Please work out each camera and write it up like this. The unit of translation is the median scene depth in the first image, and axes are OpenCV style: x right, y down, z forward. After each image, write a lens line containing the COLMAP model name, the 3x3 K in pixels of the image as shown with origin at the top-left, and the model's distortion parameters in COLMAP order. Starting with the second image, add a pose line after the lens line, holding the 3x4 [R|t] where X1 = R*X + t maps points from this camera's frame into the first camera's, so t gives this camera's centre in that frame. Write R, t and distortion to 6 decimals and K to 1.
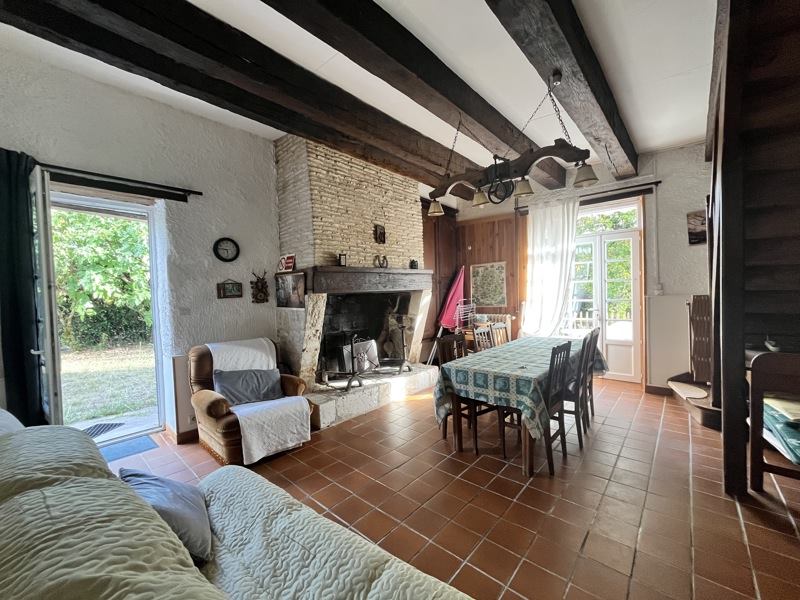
lens RADIAL K [[322.7, 0, 398.5], [0, 322.7, 297.4], [0, 0, 1]] dist [-0.004526, -0.000048]
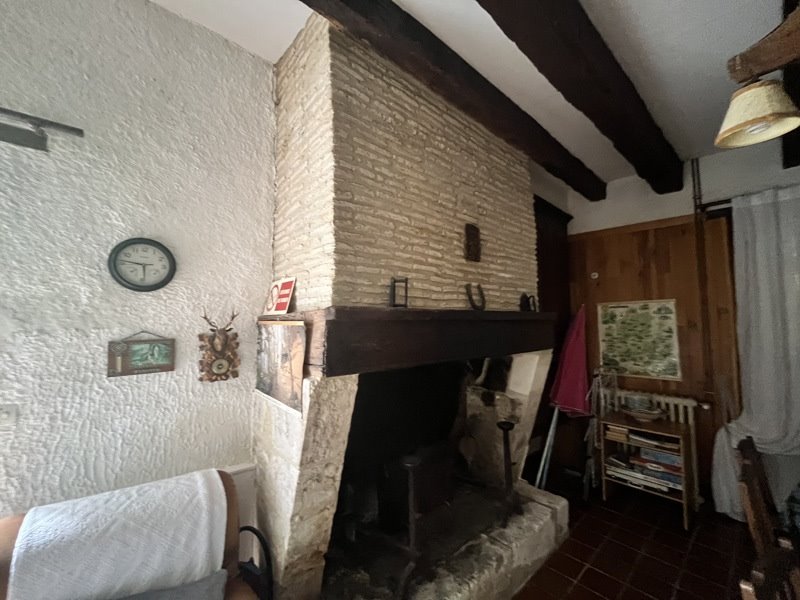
lens RADIAL K [[322.7, 0, 401.2], [0, 322.7, 302.0], [0, 0, 1]] dist [-0.004526, -0.000048]
pose [[0.993235, 0.023247, -0.113770, -0.119937], [-0.032323, 0.996383, -0.078586, -0.068714], [0.111531, 0.081732, 0.990394, 0.570173]]
